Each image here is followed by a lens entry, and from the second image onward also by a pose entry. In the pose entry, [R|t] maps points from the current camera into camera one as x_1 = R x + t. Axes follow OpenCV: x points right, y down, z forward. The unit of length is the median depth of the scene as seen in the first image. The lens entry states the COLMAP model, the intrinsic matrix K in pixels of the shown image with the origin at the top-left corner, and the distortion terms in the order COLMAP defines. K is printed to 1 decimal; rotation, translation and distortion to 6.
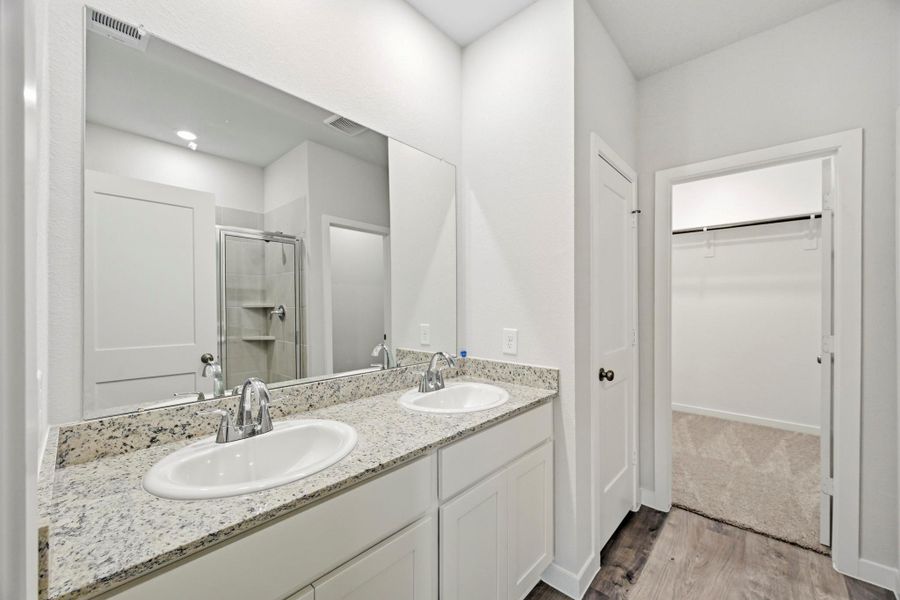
lens RADIAL K [[357.3, 0, 453.0], [0, 357.3, 305.4], [0, 0, 1]] dist [0.000964, 0.000135]
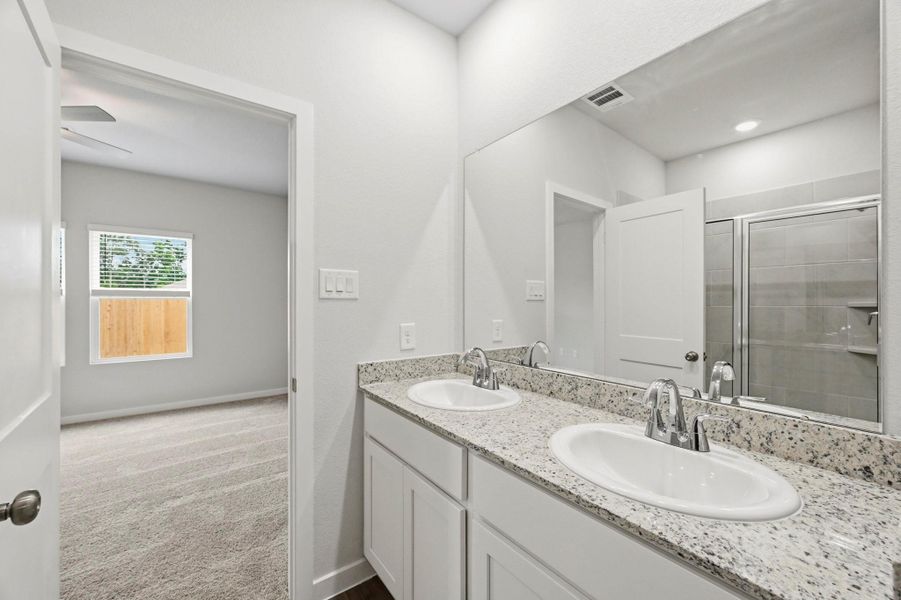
lens RADIAL K [[357.7, 0, 457.3], [0, 357.7, 299.9], [0, 0, 1]] dist [0.000964, 0.000135]
pose [[-0.200474, -0.013145, -0.979611, 0.679945], [-0.008091, 0.999898, -0.011761, 0.013872], [0.979666, 0.005569, -0.200559, 0.879087]]
